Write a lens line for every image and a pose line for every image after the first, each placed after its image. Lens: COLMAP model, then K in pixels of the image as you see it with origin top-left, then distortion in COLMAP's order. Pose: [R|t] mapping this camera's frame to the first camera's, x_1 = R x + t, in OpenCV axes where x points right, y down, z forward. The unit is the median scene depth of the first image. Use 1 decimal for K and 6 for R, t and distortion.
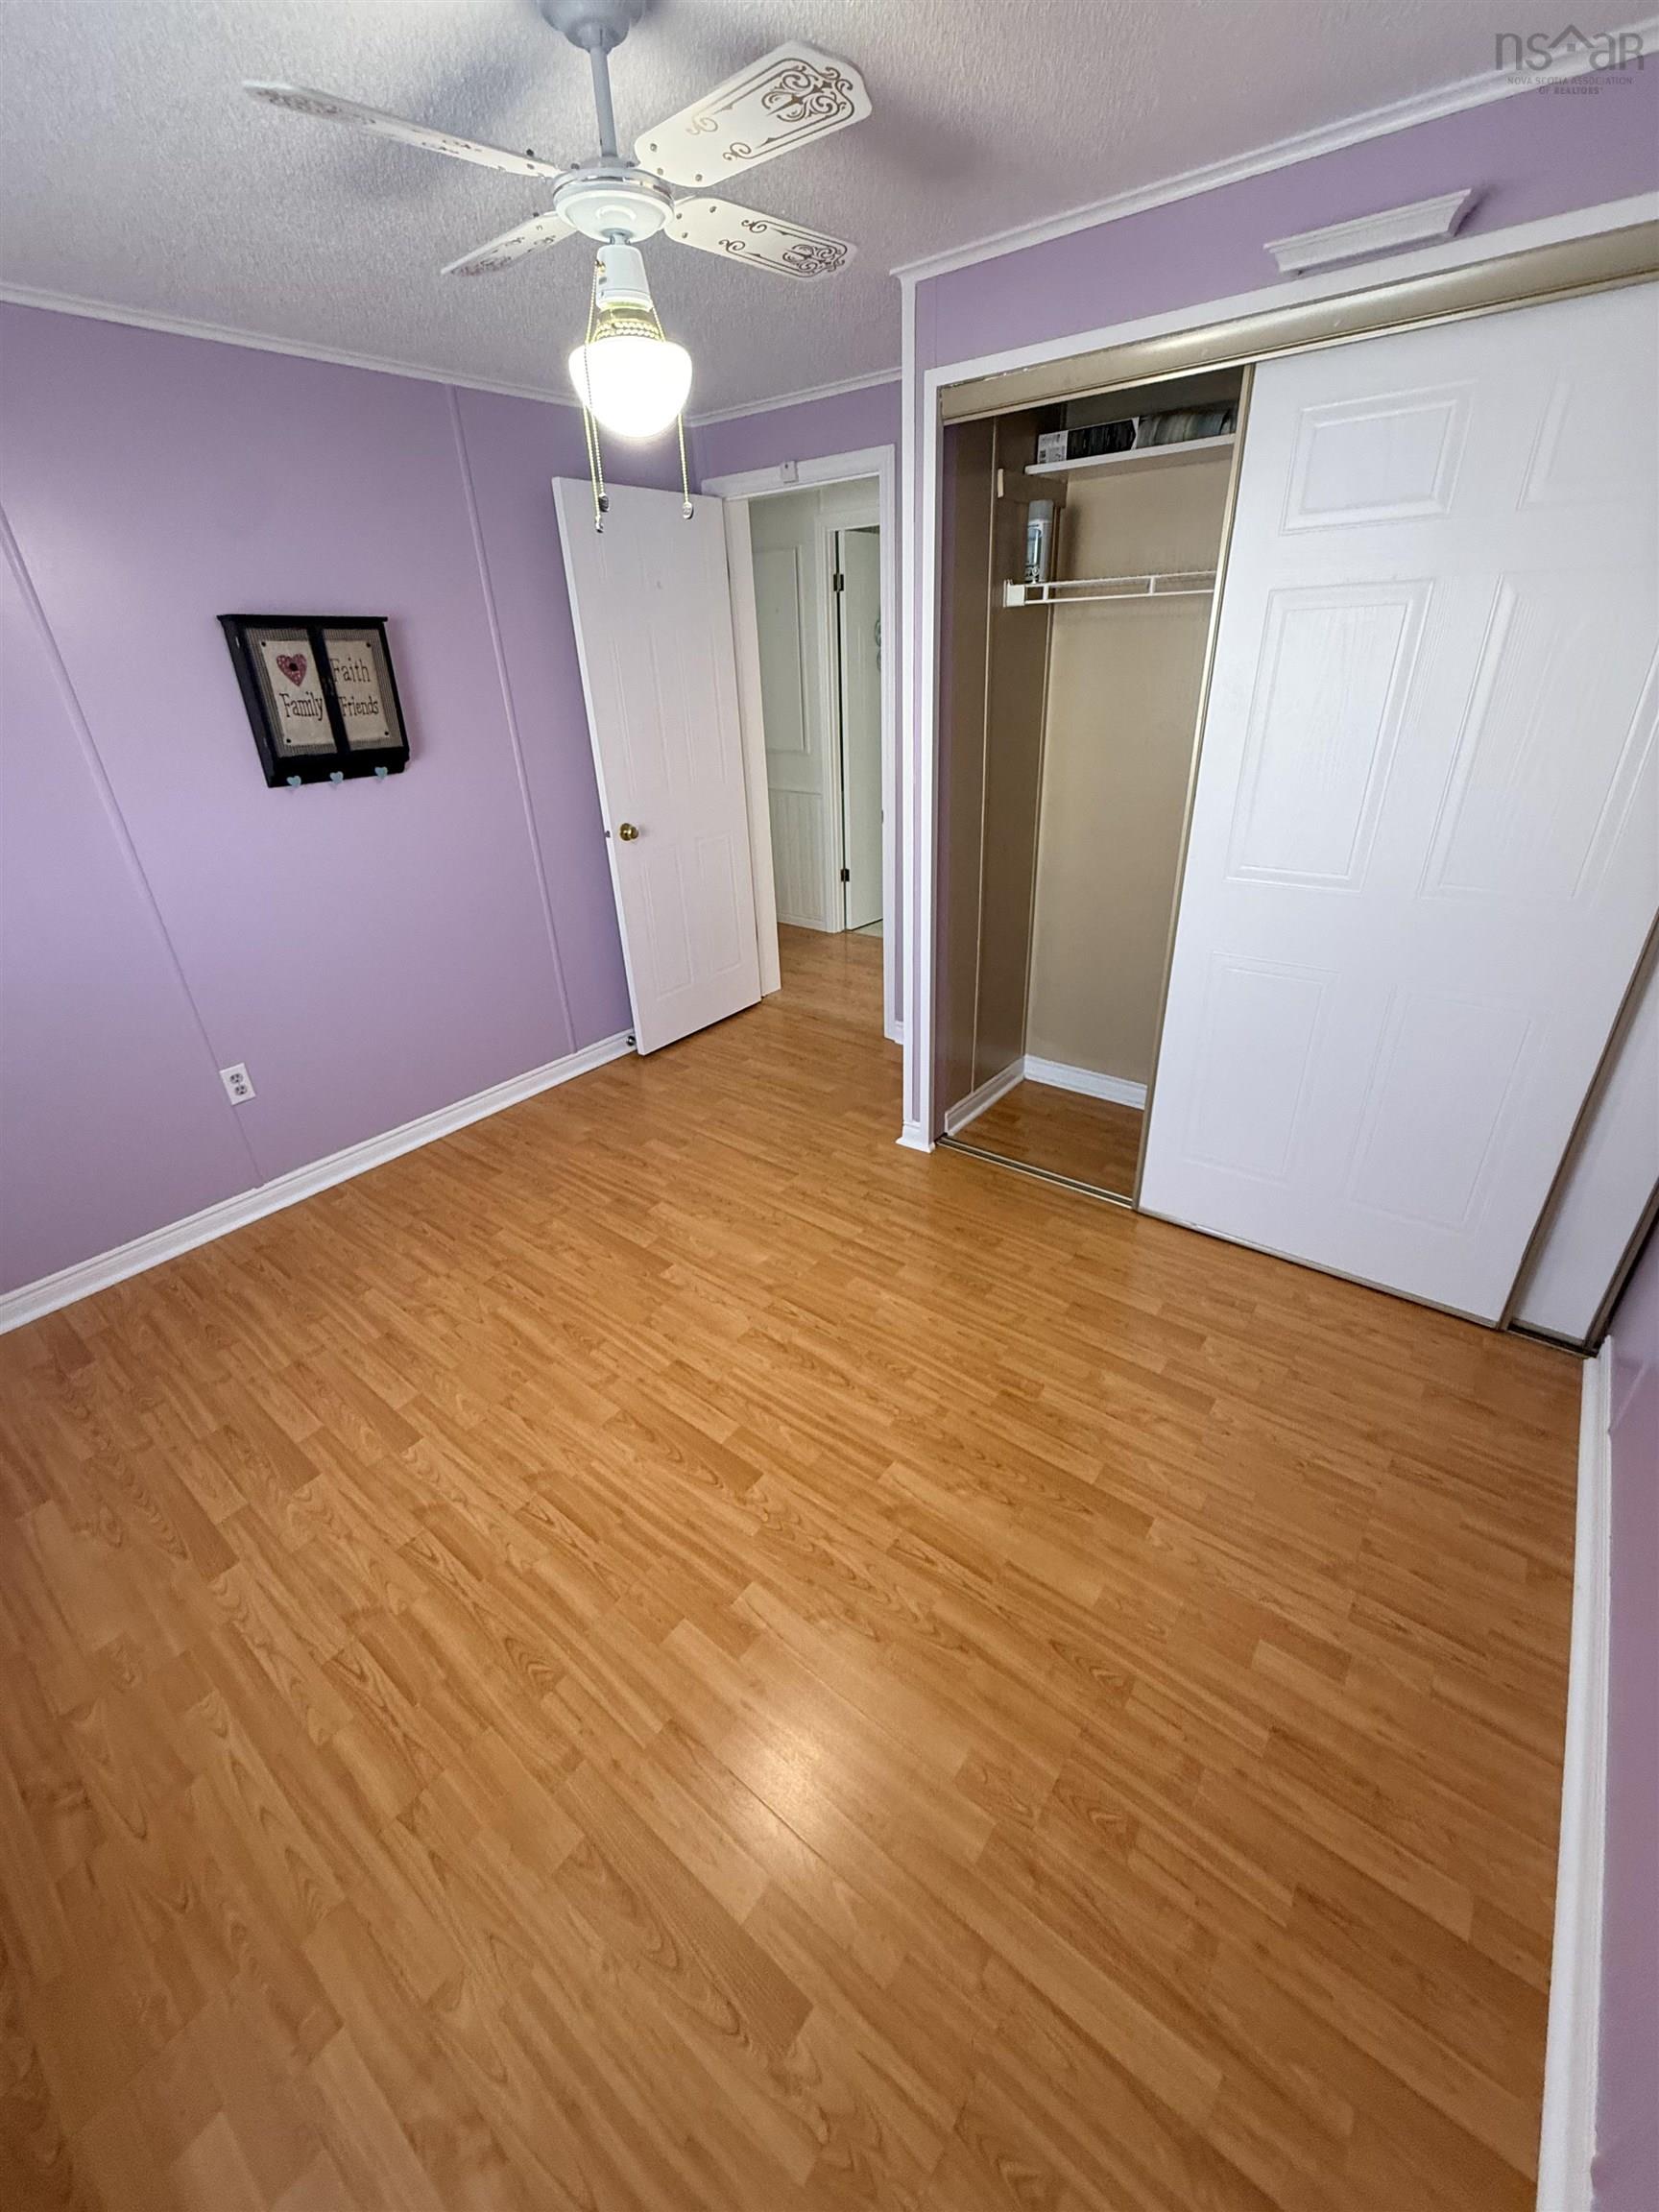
lens RADIAL K [[883.5, 0, 826.8], [0, 883.5, 1101.3], [0, 0, 1]] dist [0.000939, 0.000105]
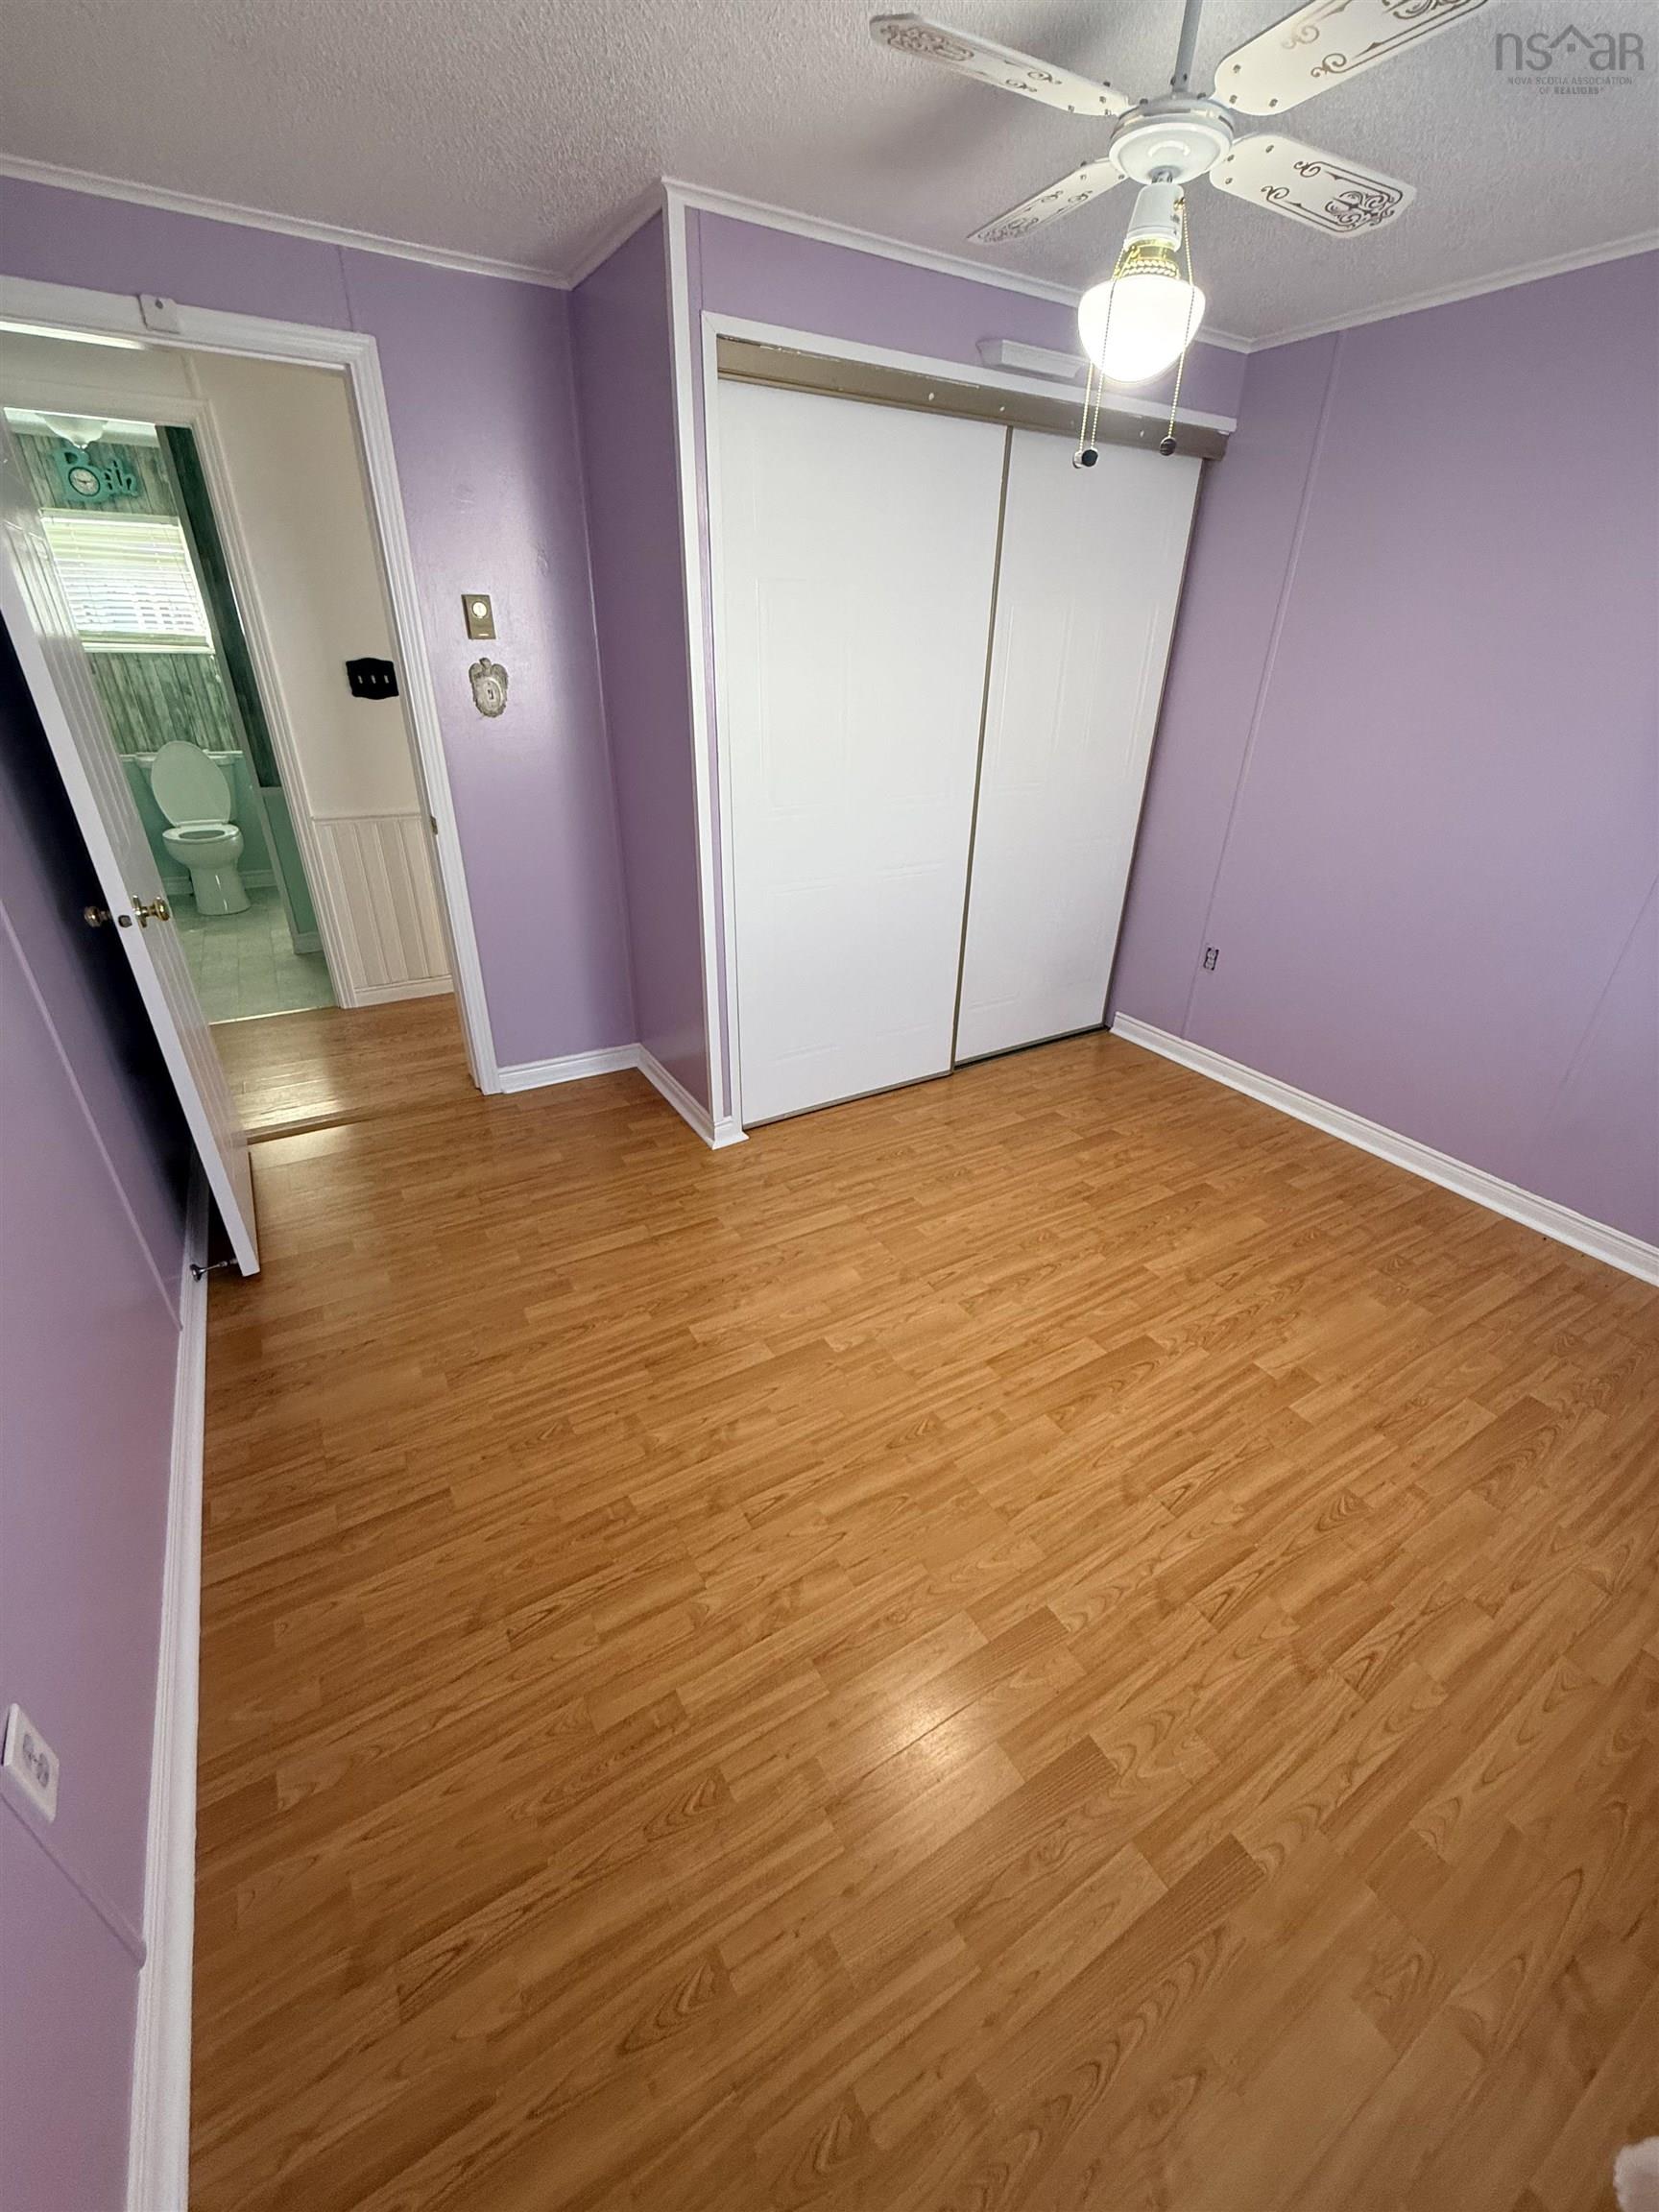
lens RADIAL K [[883.5, 0, 826.9], [0, 883.5, 1103.4], [0, 0, 1]] dist [0.000939, 0.000105]
pose [[0.350720, -0.400295, 0.846617, -1.047918], [0.398964, 0.881763, 0.251637, -0.295030], [-0.847244, 0.249515, 0.468955, 0.716593]]
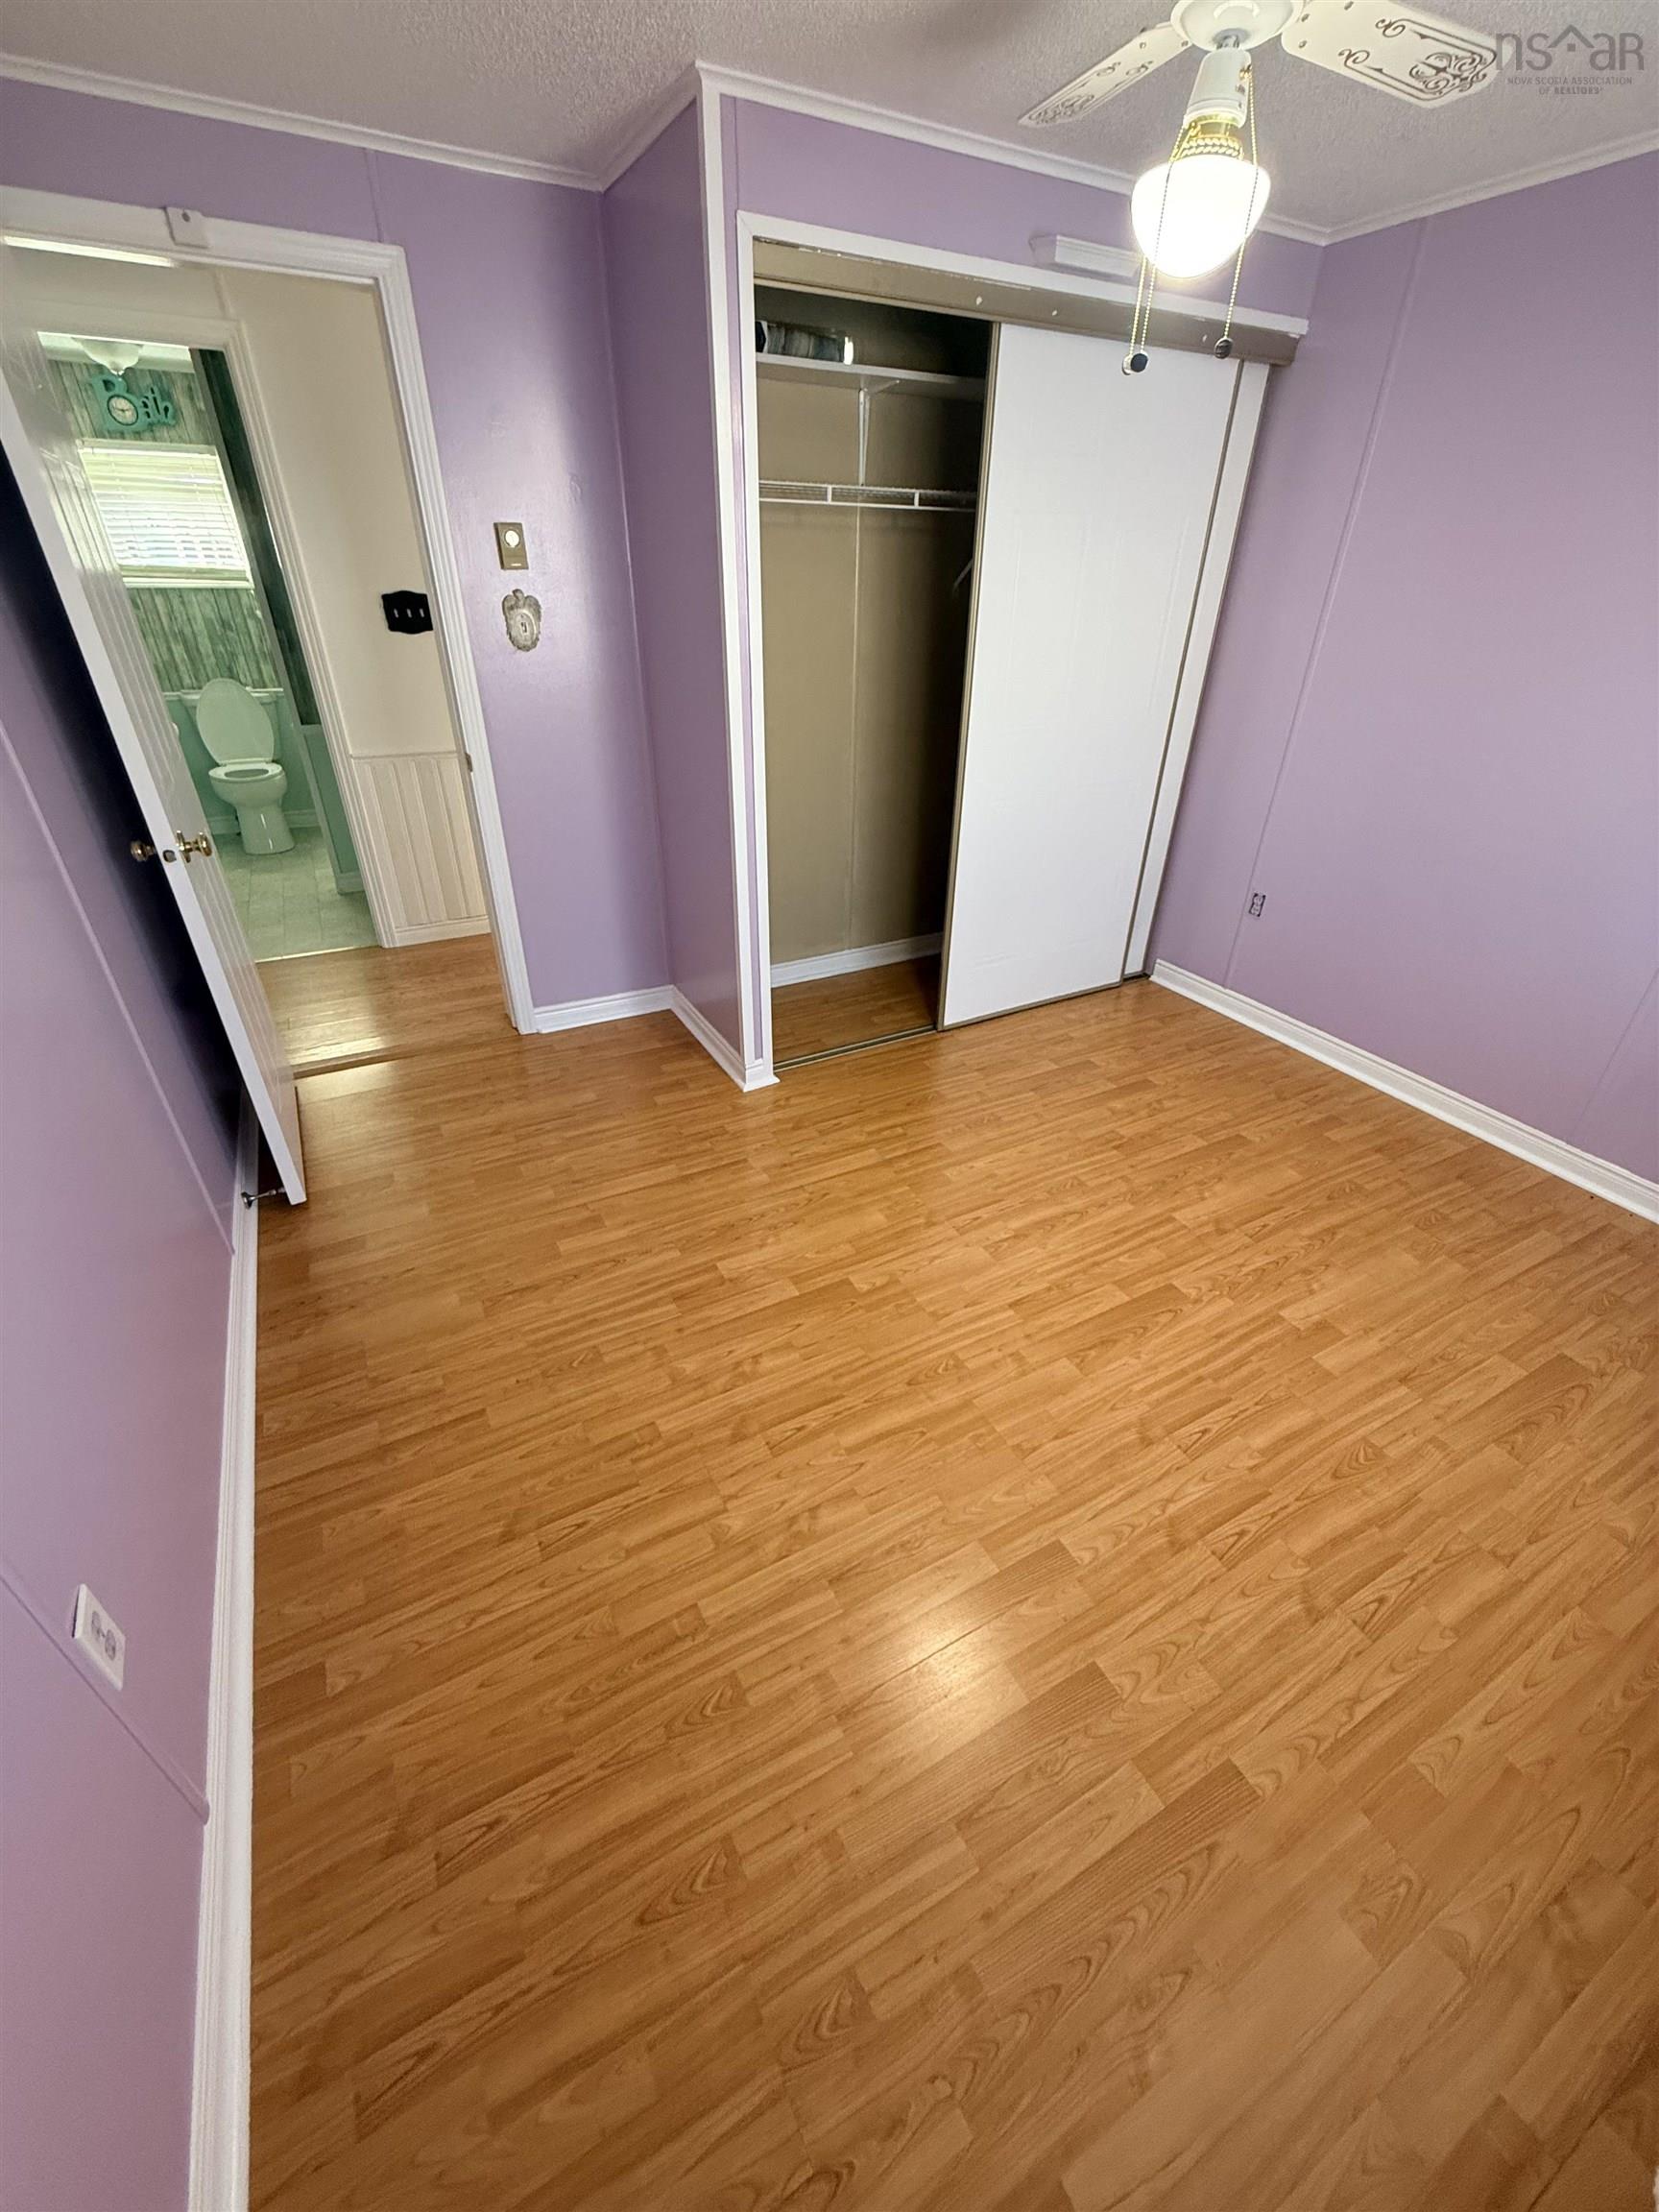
lens RADIAL K [[883.5, 0, 826.8], [0, 883.5, 1102.6], [0, 0, 1]] dist [0.000939, 0.000105]
pose [[0.392811, -0.442349, 0.806242, -1.048183], [0.396069, 0.872612, 0.285794, -0.285097], [-0.829957, 0.207065, 0.517972, 0.706856]]
